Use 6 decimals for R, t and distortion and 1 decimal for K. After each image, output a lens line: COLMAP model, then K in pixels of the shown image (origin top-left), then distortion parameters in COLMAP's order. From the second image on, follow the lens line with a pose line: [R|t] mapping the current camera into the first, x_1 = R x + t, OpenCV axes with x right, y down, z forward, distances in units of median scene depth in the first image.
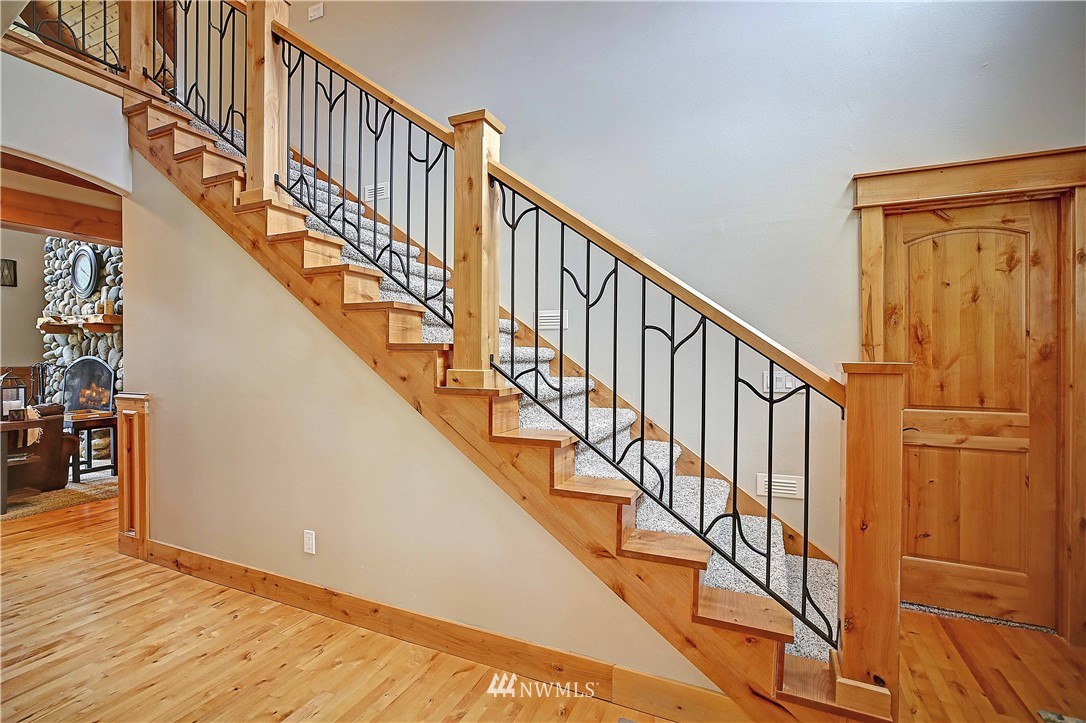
lens RADIAL K [[497.9, 0, 539.5], [0, 497.9, 360.7], [0, 0, 1]] dist [-0.024851, 0.005575]
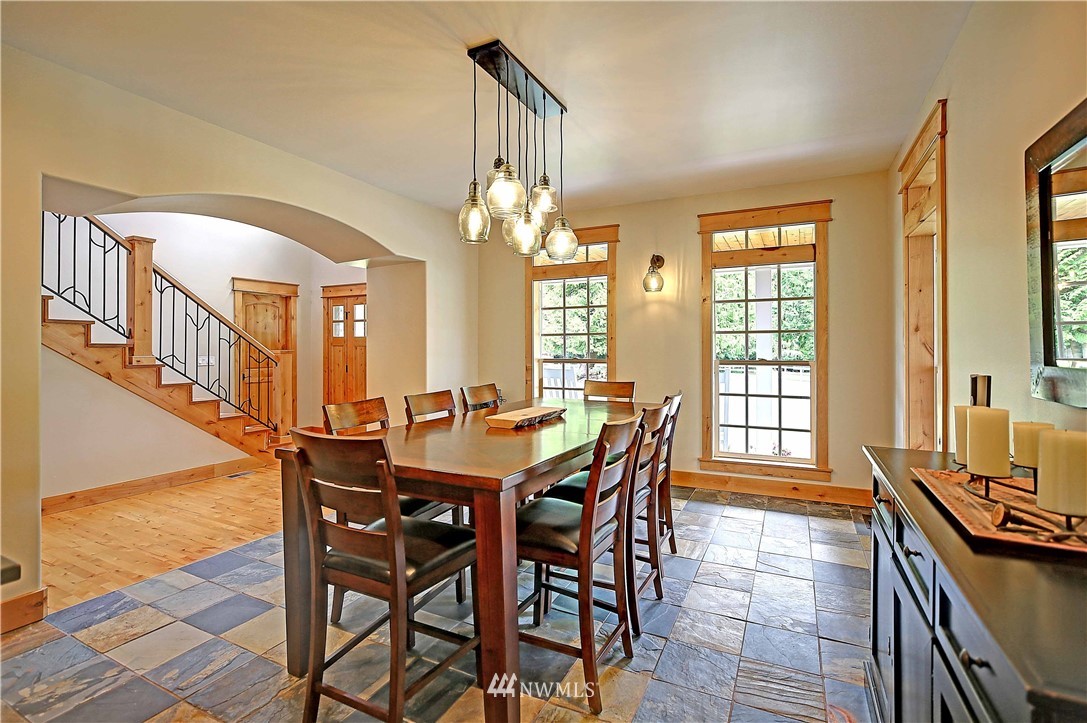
lens RADIAL K [[498.4, 0, 542.8], [0, 498.4, 352.3], [0, 0, 1]] dist [-0.024851, 0.005575]
pose [[0.027157, -0.012846, 0.999549, -2.243457], [0.012371, 0.999845, 0.012514, -0.003472], [-0.999555, 0.012025, 0.027312, -0.791170]]
